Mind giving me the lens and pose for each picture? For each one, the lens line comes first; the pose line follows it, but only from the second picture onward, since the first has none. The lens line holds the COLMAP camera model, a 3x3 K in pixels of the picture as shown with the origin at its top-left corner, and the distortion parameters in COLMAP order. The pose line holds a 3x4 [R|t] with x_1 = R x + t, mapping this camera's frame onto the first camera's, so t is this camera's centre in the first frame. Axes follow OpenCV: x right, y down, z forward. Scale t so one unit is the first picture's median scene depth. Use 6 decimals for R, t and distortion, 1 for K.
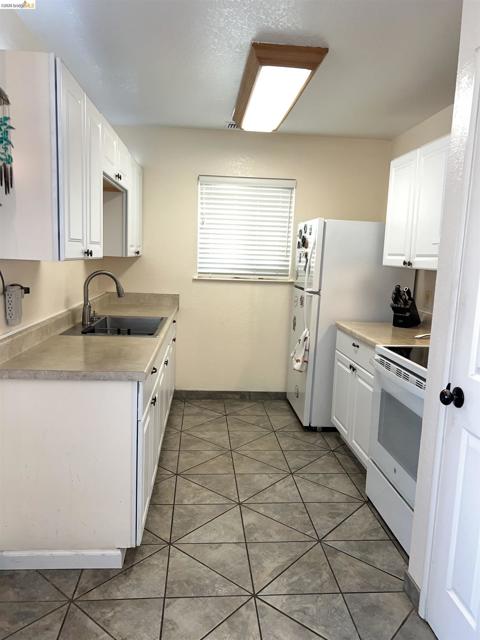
lens RADIAL K [[476.7, 0, 243.7], [0, 476.7, 330.5], [0, 0, 1]] dist [0.003410, -0.013482]
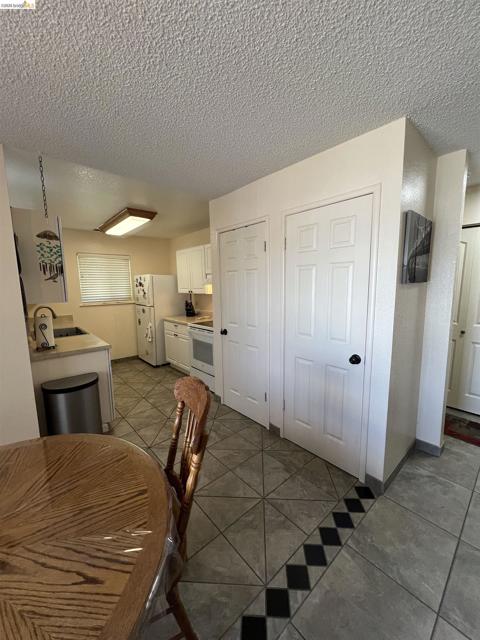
lens RADIAL K [[254.6, 0, 244.9], [0, 254.6, 320.6], [0, 0, 1]] dist [-0.006058, -0.000500]
pose [[0.797210, -0.130096, 0.589517, -0.226177], [0.137322, 0.989984, 0.032770, 0.009086], [-0.587876, 0.054829, 0.807091, -0.250285]]
